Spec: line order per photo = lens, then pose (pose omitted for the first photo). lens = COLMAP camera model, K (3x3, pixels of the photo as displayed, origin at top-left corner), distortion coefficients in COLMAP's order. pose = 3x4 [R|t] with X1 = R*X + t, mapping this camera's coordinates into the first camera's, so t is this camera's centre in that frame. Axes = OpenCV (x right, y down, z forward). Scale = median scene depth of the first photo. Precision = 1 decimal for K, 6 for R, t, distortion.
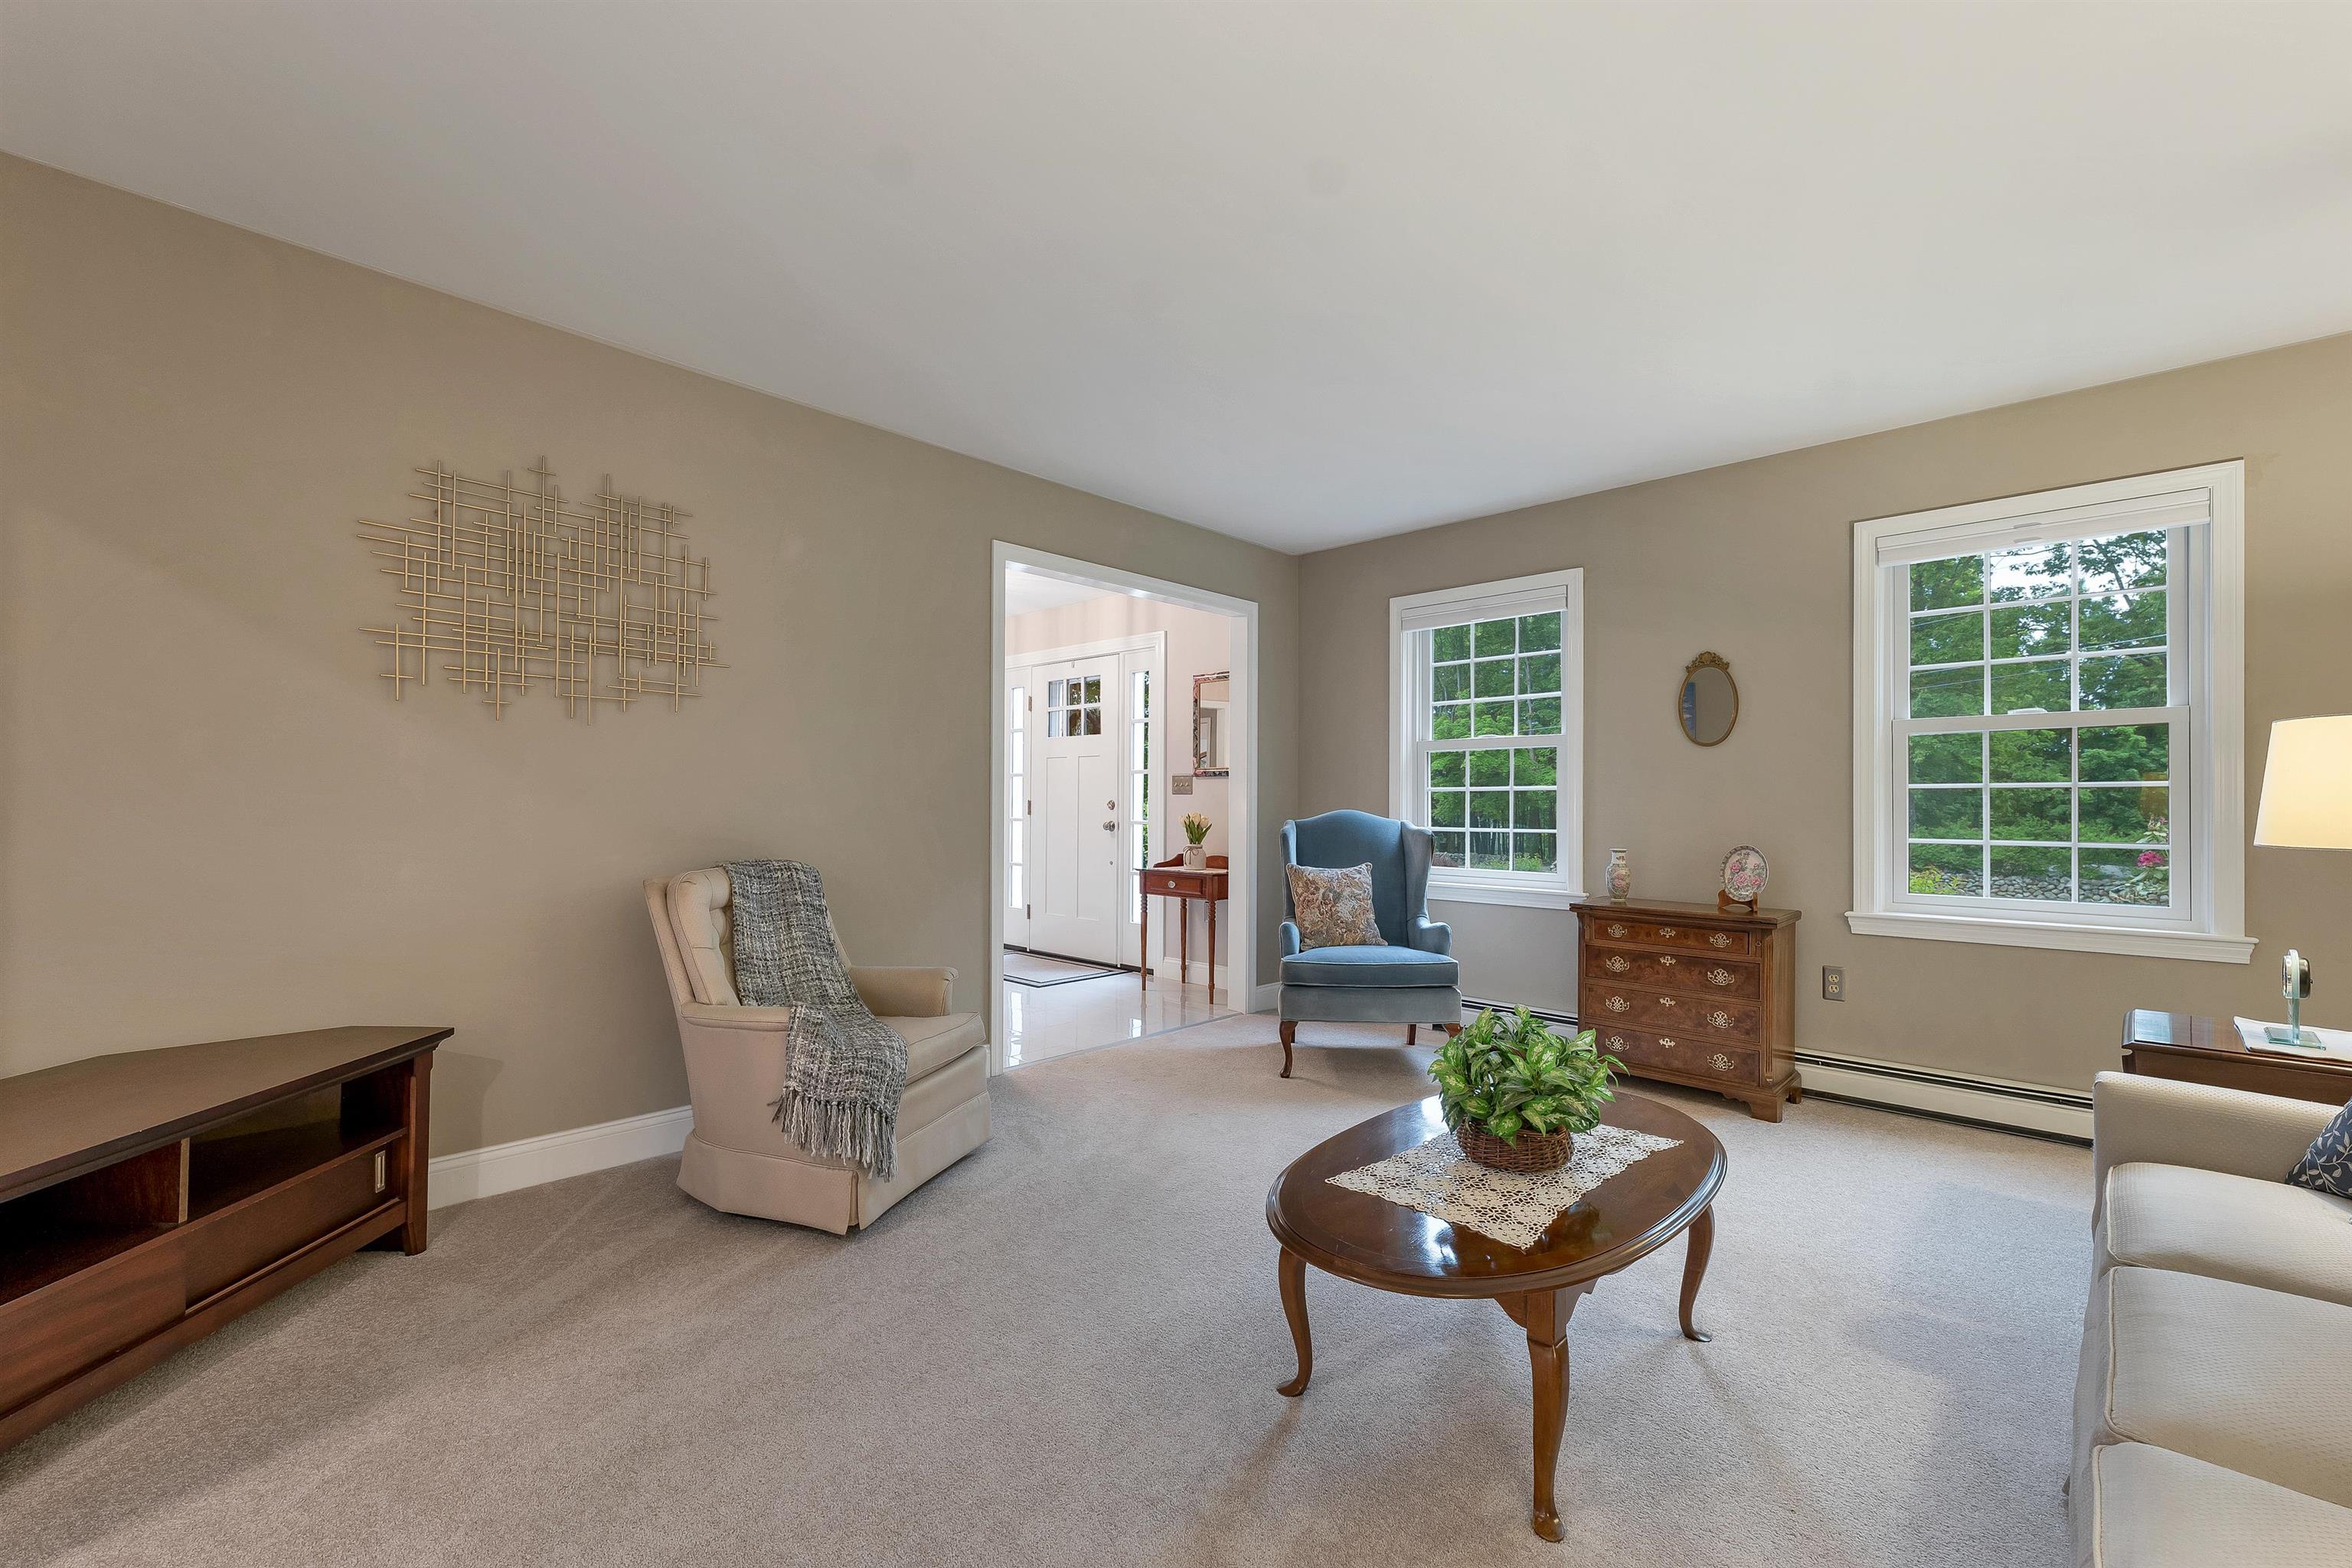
lens RADIAL K [[968.5, 0, 1176.8], [0, 968.5, 781.9], [0, 0, 1]] dist [0.002409, -0.000117]
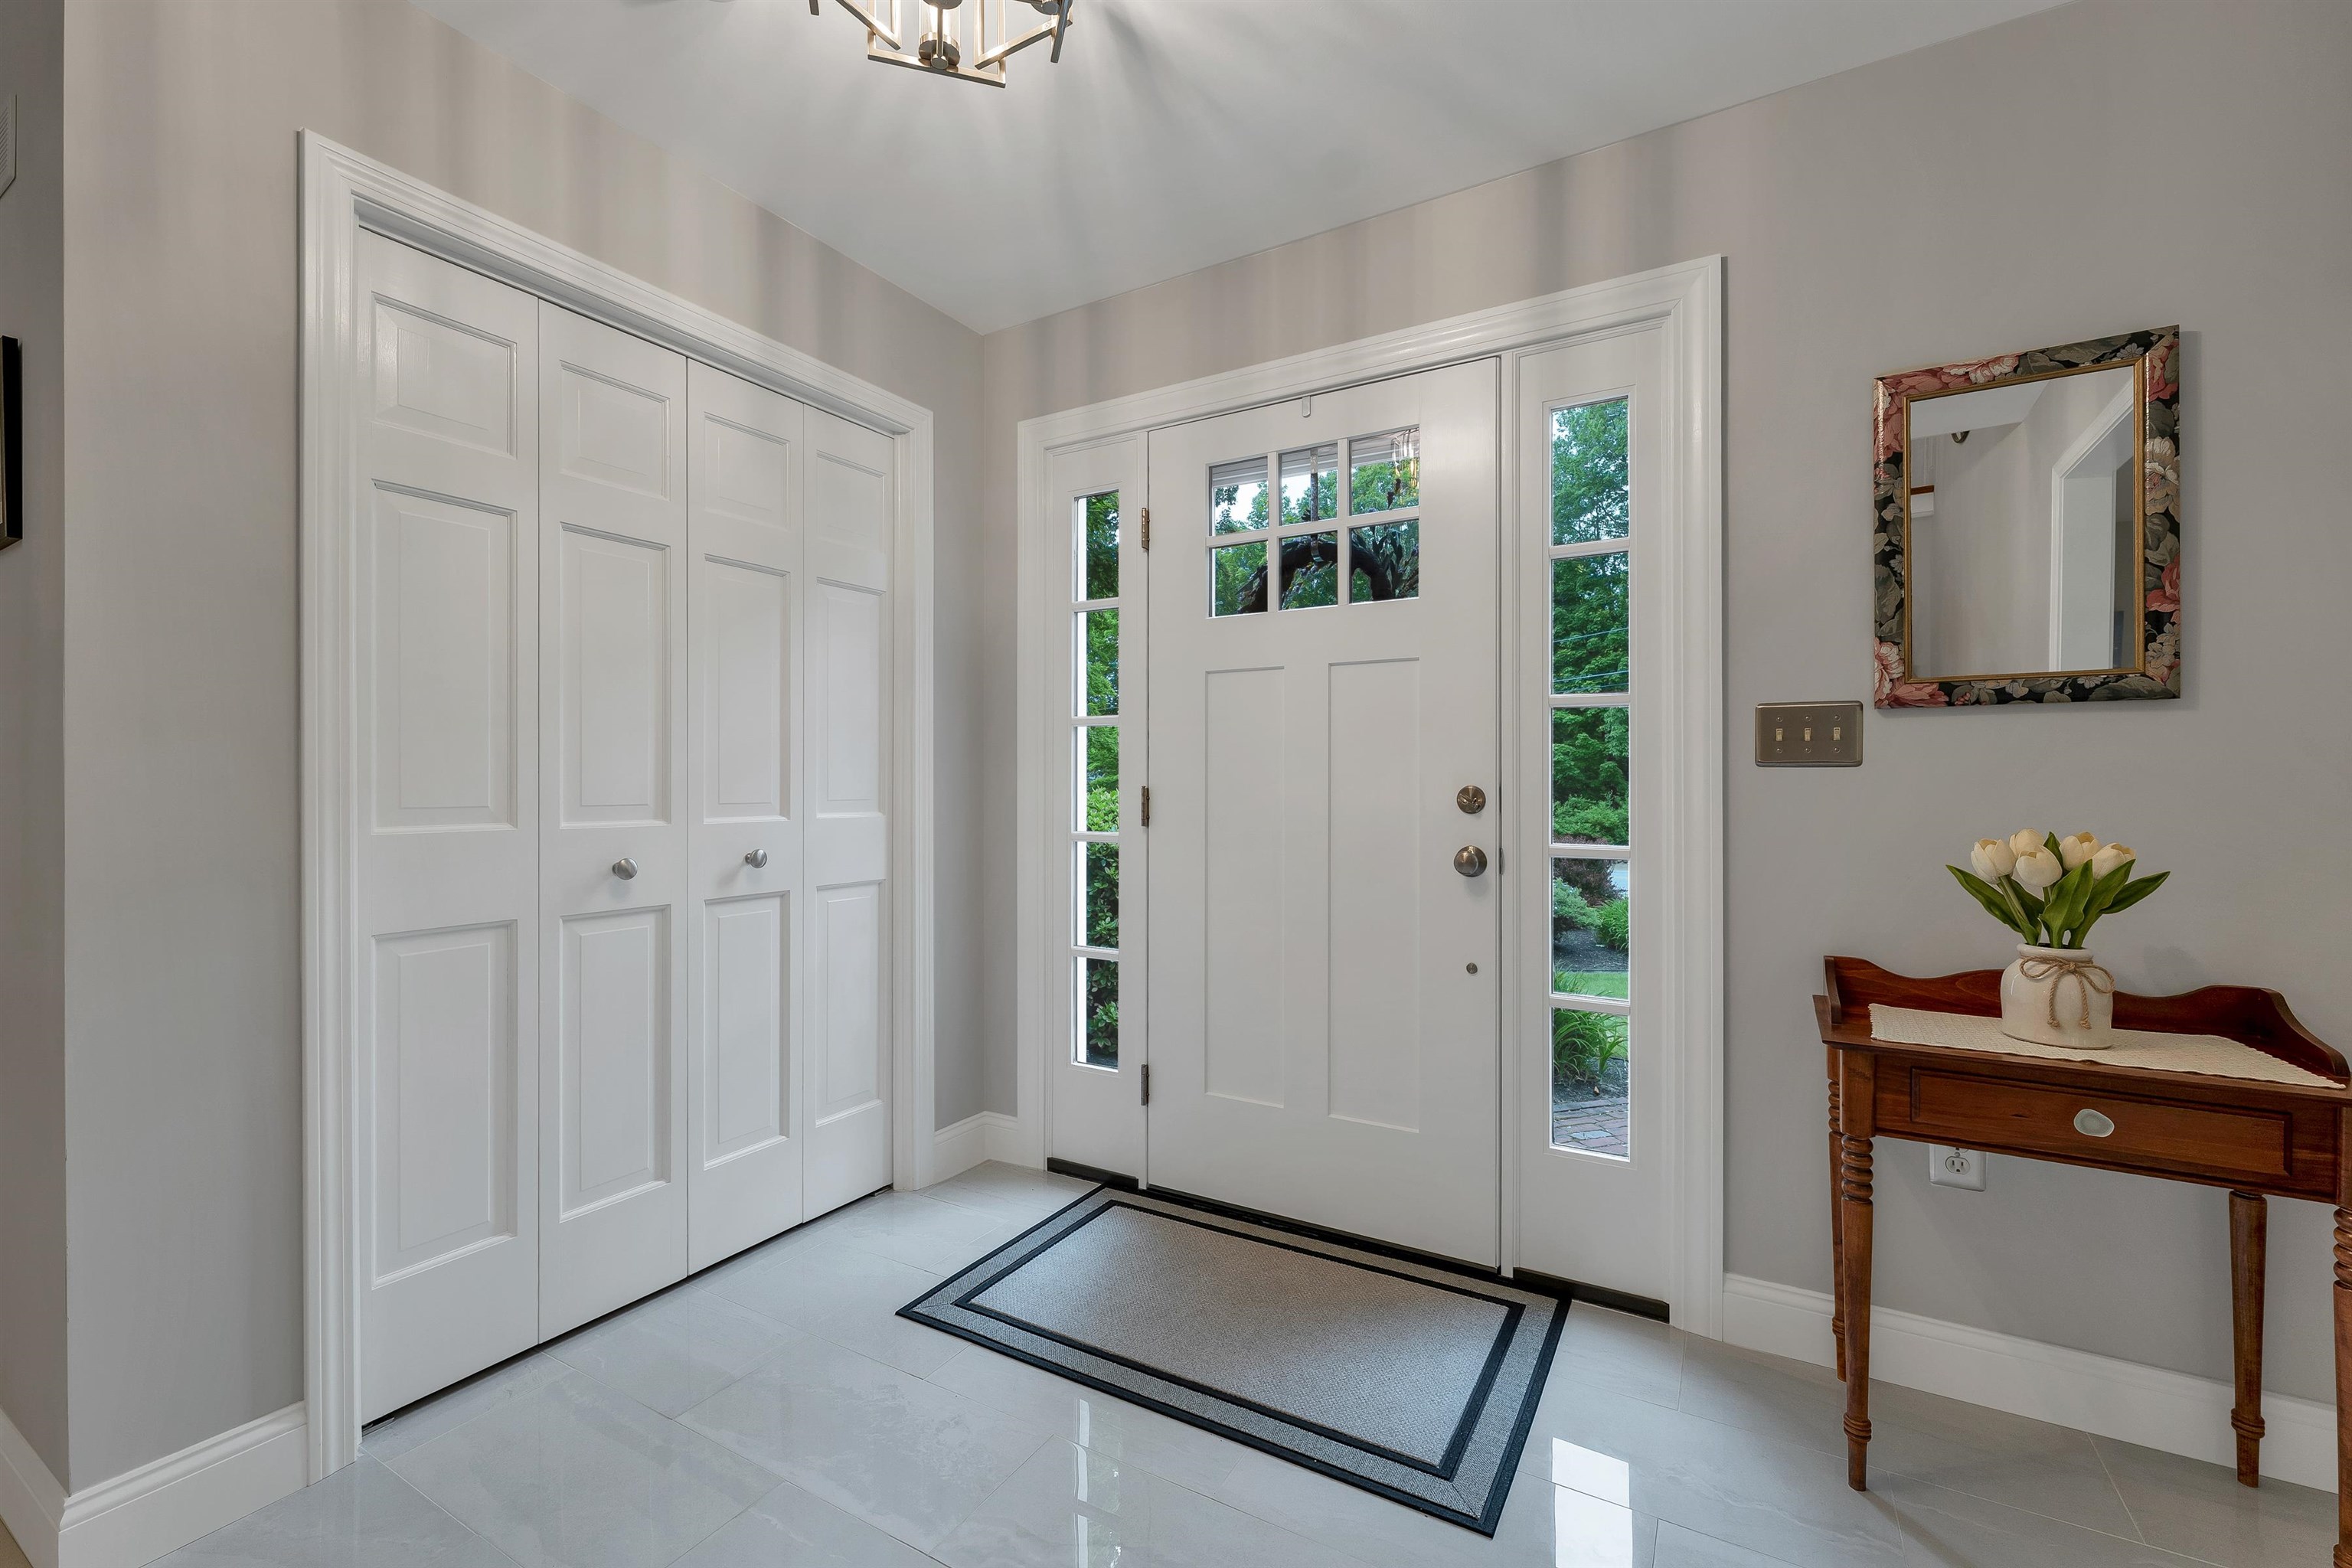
lens RADIAL K [[968.5, 0, 1174.6], [0, 968.5, 787.6], [0, 0, 1]] dist [0.002409, -0.000117]
pose [[0.969265, 0.024115, 0.244836, -0.249670], [-0.020215, 0.999626, -0.018430, 0.027778], [-0.245188, 0.012914, 0.969389, 0.702652]]
